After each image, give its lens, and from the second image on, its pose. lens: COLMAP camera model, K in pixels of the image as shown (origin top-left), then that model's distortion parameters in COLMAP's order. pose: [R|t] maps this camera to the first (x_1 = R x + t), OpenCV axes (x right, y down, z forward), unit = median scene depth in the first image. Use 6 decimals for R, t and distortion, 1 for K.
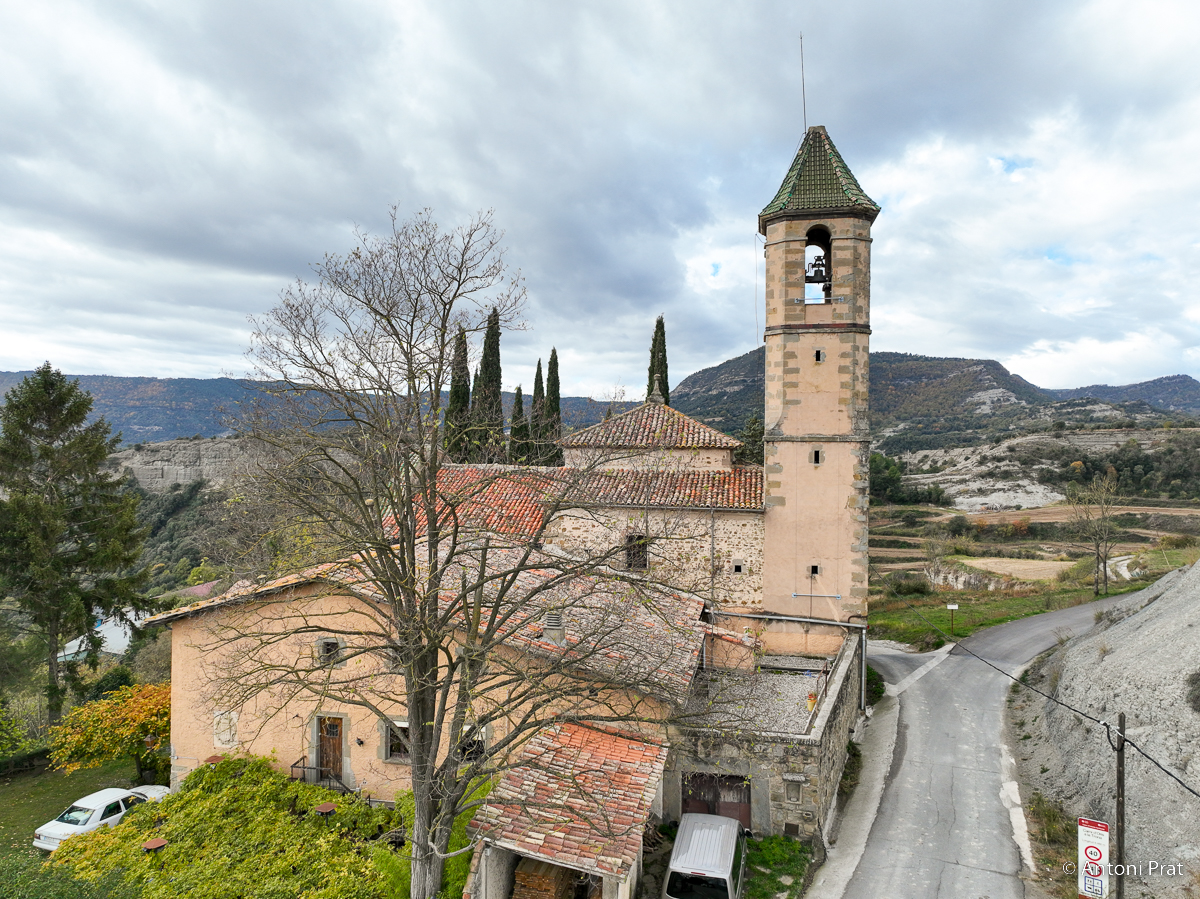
lens RADIAL K [[843.5, 0, 600.3], [0, 843.5, 447.2], [0, 0, 1]] dist [-0.001352, 0.019263]
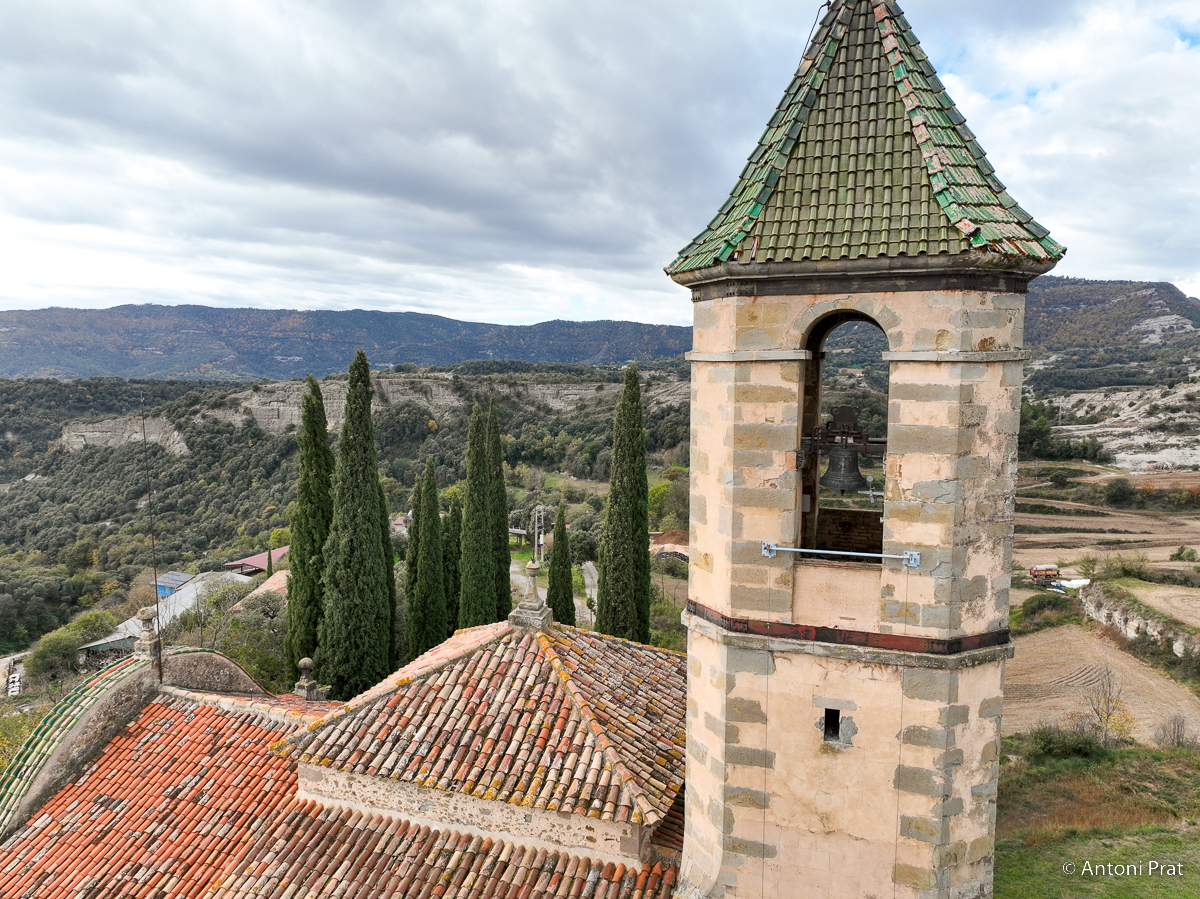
lens RADIAL K [[843.5, 0, 600.3], [0, 843.5, 447.2], [0, 0, 1]] dist [-0.001352, 0.019263]
pose [[0.989280, 0.015185, -0.145240, 0.056544], [-0.002798, 0.996367, 0.085113, -0.062612], [0.146005, -0.083794, 0.985729, 0.178097]]
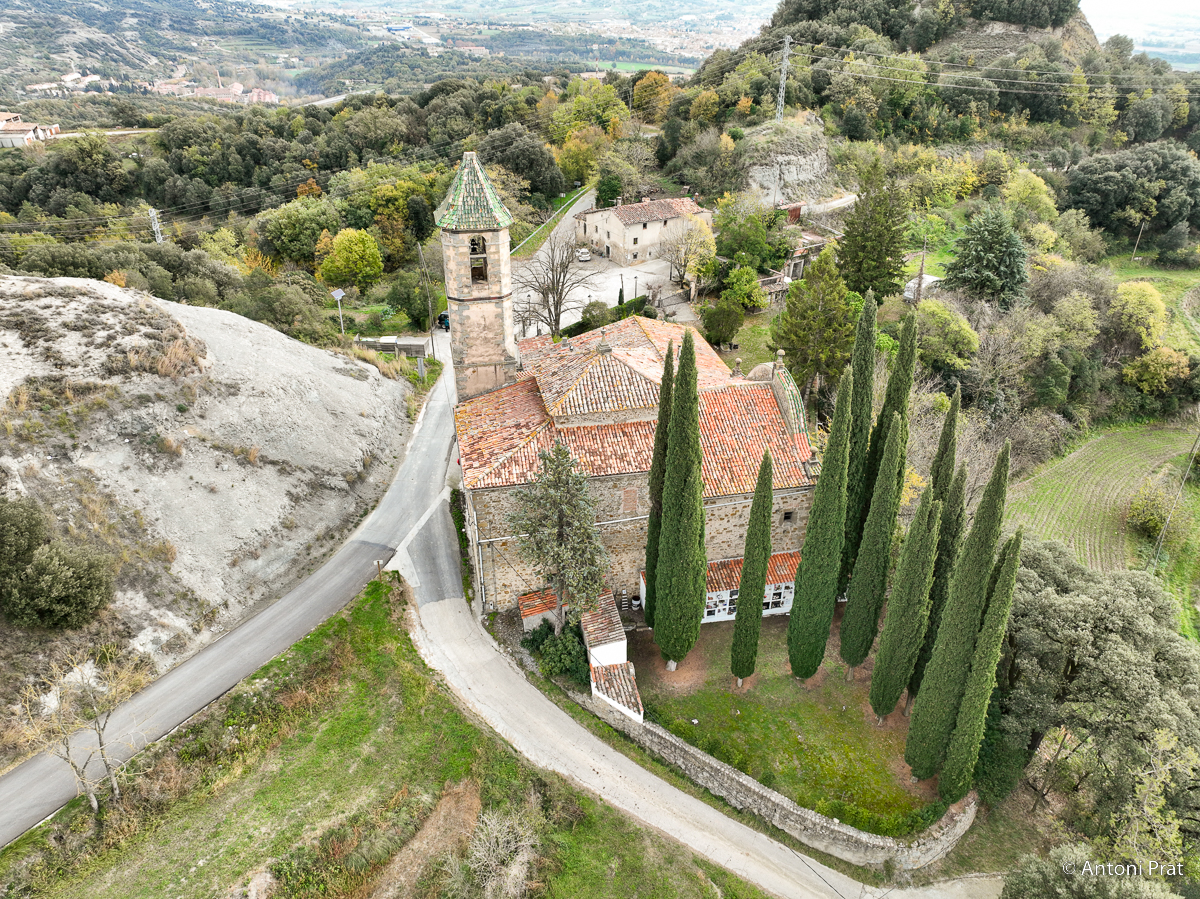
lens RADIAL K [[843.5, 0, 600.3], [0, 843.5, 447.2], [0, 0, 1]] dist [-0.001352, 0.019263]
pose [[-0.922171, 0.179573, -0.342569, 0.174745], [-0.018645, 0.864022, 0.503110, -0.185248], [0.386332, 0.470341, -0.793428, 0.679147]]
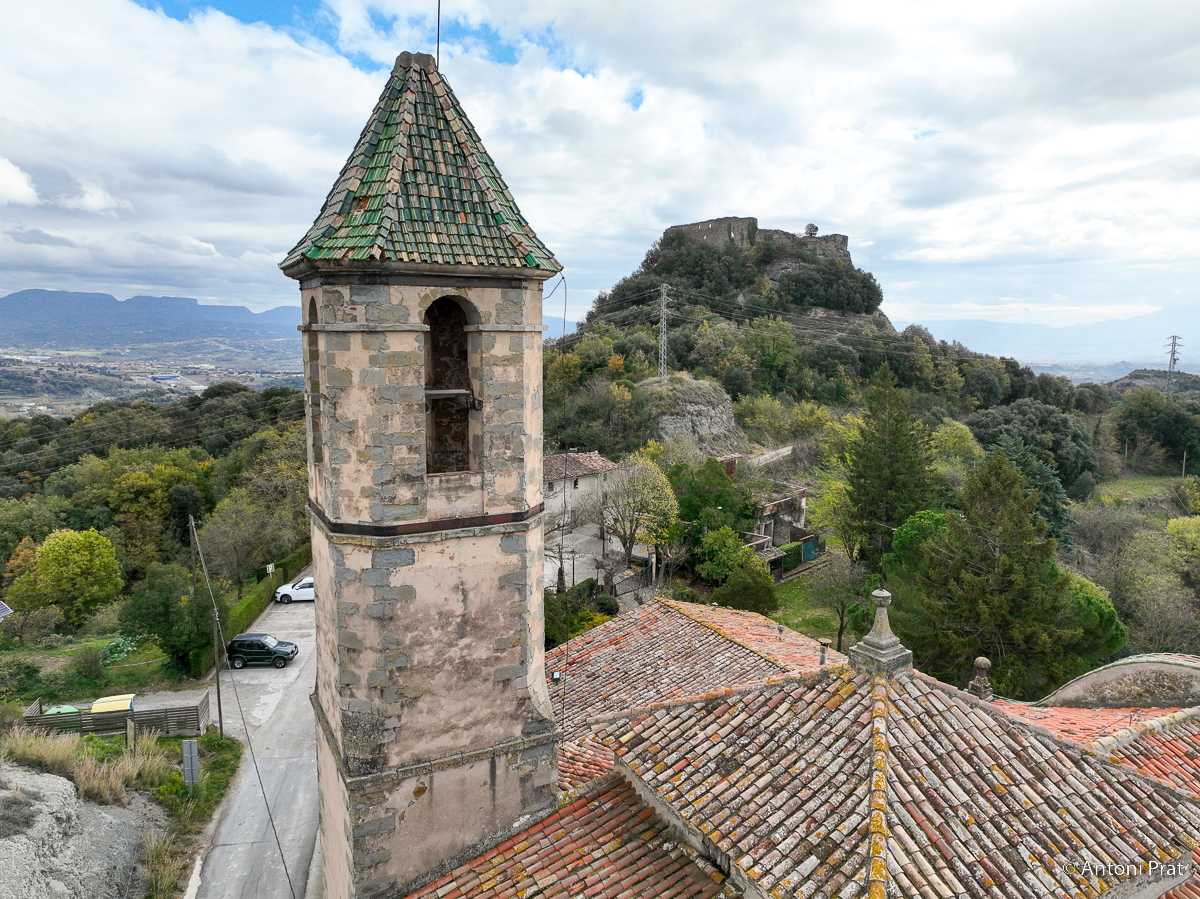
lens RADIAL K [[843.5, 0, 600.3], [0, 843.5, 447.2], [0, 0, 1]] dist [-0.001352, 0.019263]
pose [[-0.788890, 0.073720, -0.610097, 0.128834], [-0.019636, 0.989248, 0.144925, -0.066095], [0.614221, 0.126310, -0.778960, 0.395227]]
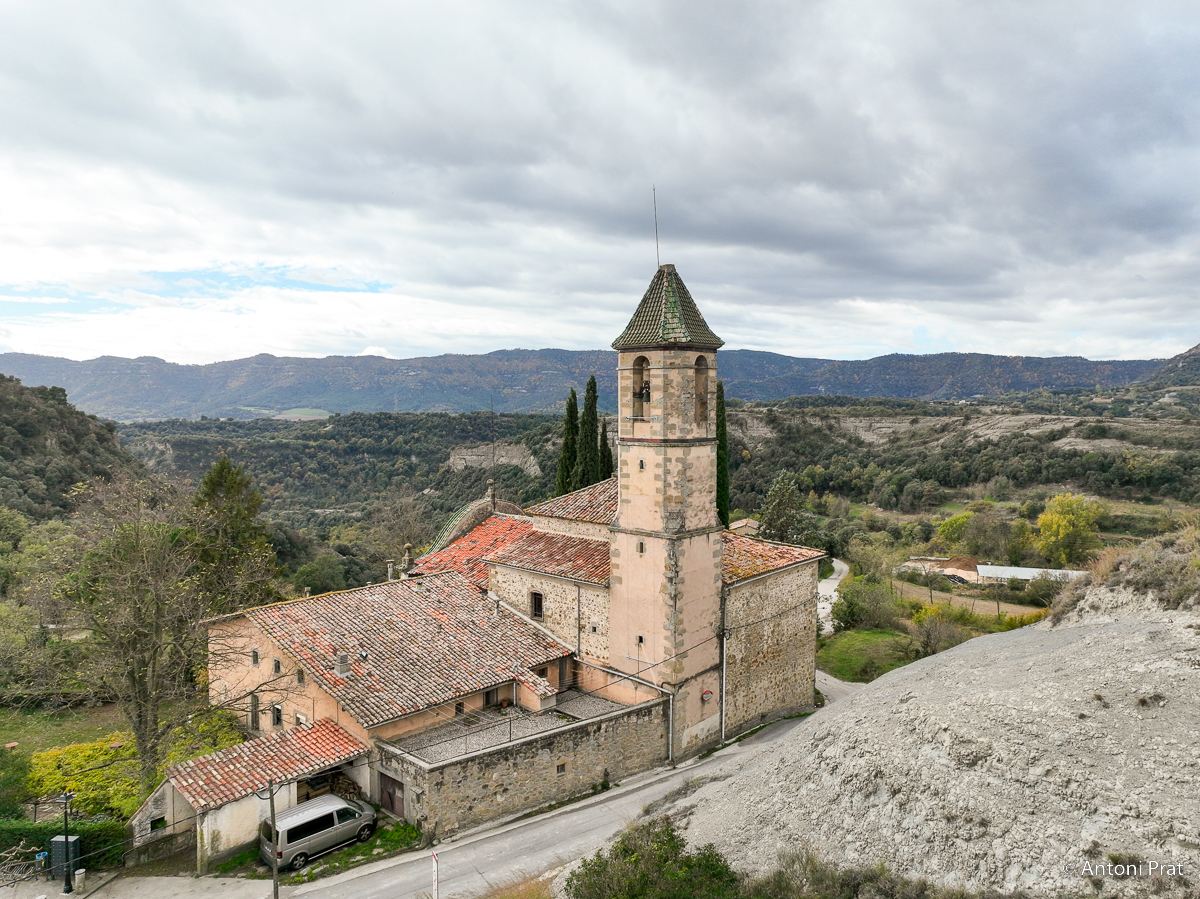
lens RADIAL K [[843.5, 0, 600.3], [0, 843.5, 447.2], [0, 0, 1]] dist [-0.001352, 0.019263]
pose [[0.859711, 0.025678, -0.510135, 0.214849], [-0.003980, 0.999042, 0.043580, -0.048489], [0.510765, -0.035436, 0.858990, -0.017239]]
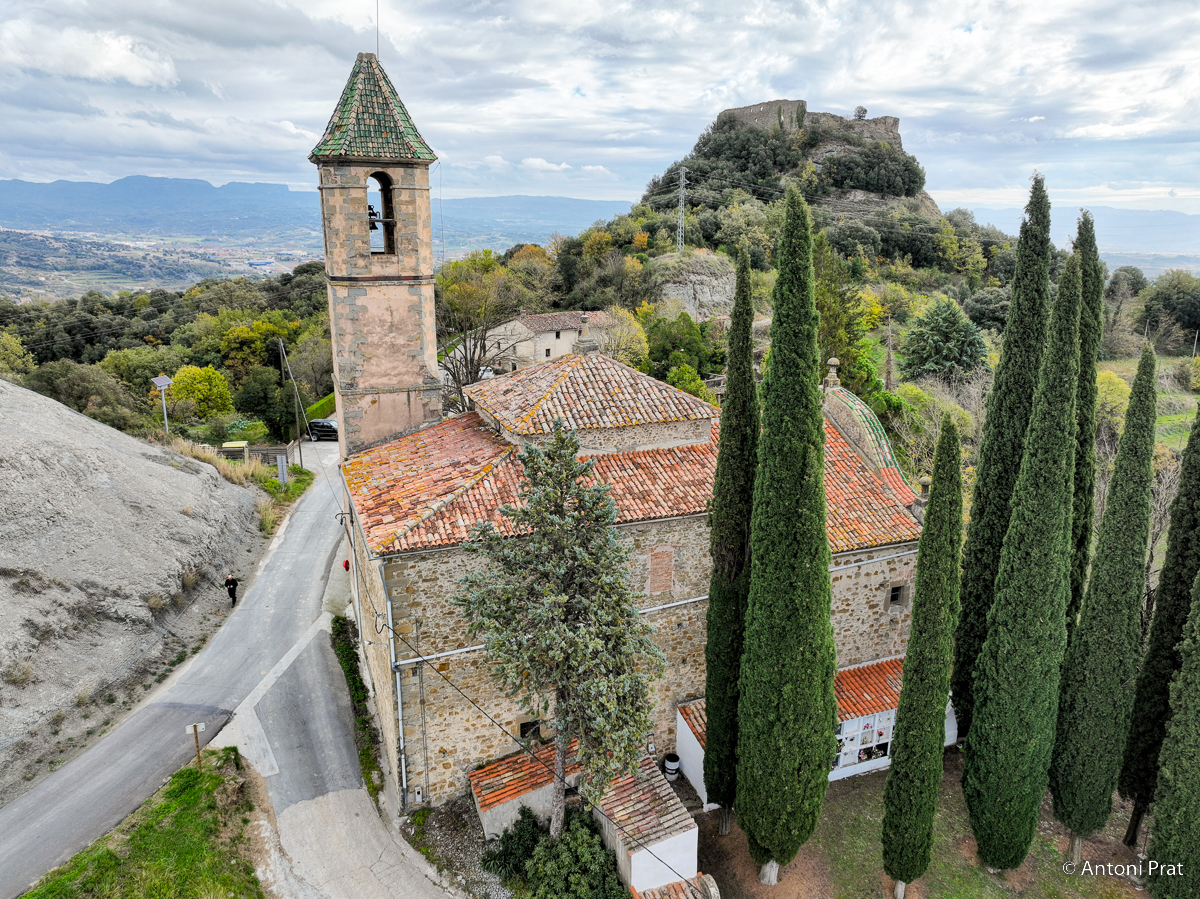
lens RADIAL K [[843.5, 0, 600.3], [0, 843.5, 447.2], [0, 0, 1]] dist [-0.001352, 0.019263]
pose [[-0.846359, 0.127763, -0.517062, 0.158948], [-0.020900, 0.962088, 0.271937, -0.060100], [0.532203, 0.240962, -0.811601, 0.552047]]
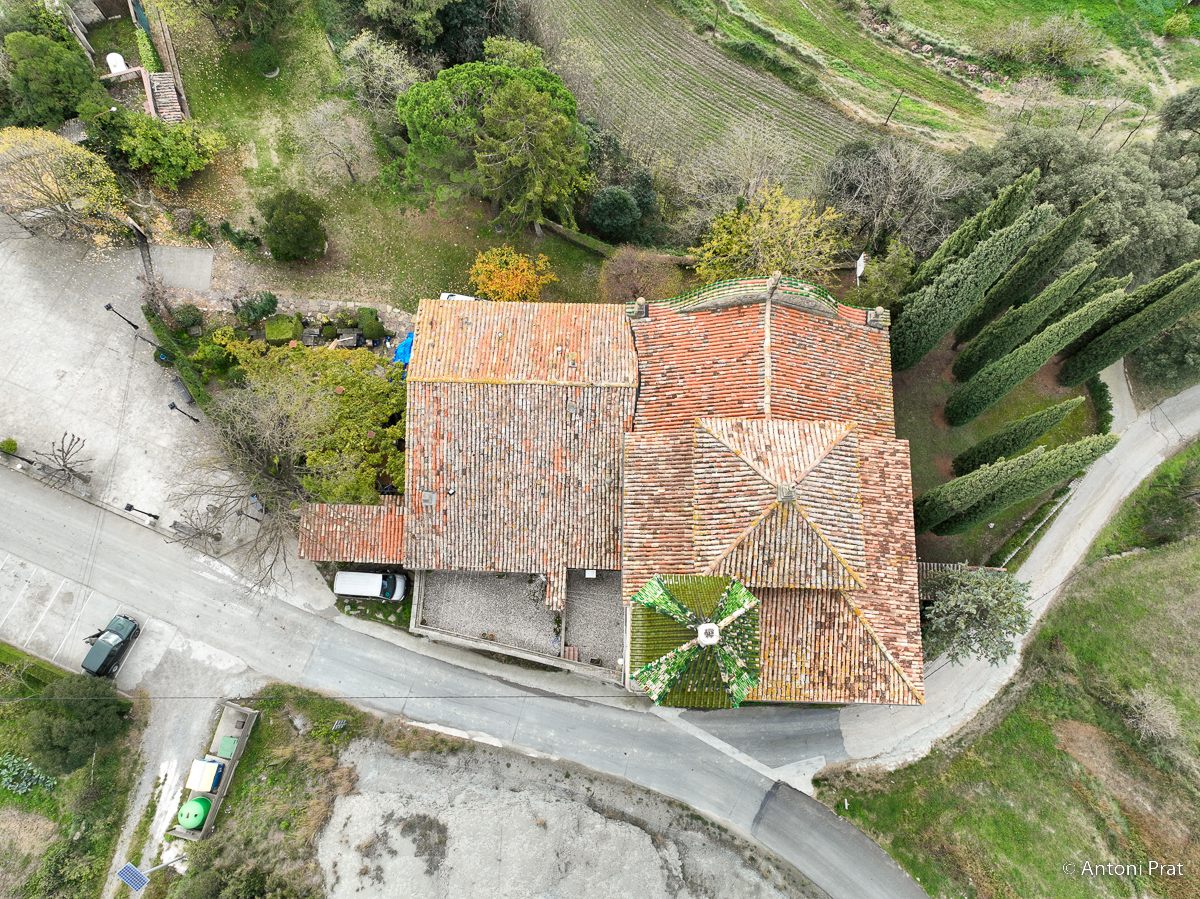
lens RADIAL K [[843.5, 0, 600.3], [0, 843.5, 447.2], [0, 0, 1]] dist [-0.001352, 0.019263]
pose [[0.155832, 0.952153, -0.262910, 0.077544], [-0.022429, 0.269504, 0.962738, -0.323127], [0.987529, -0.144129, 0.063353, 0.241275]]
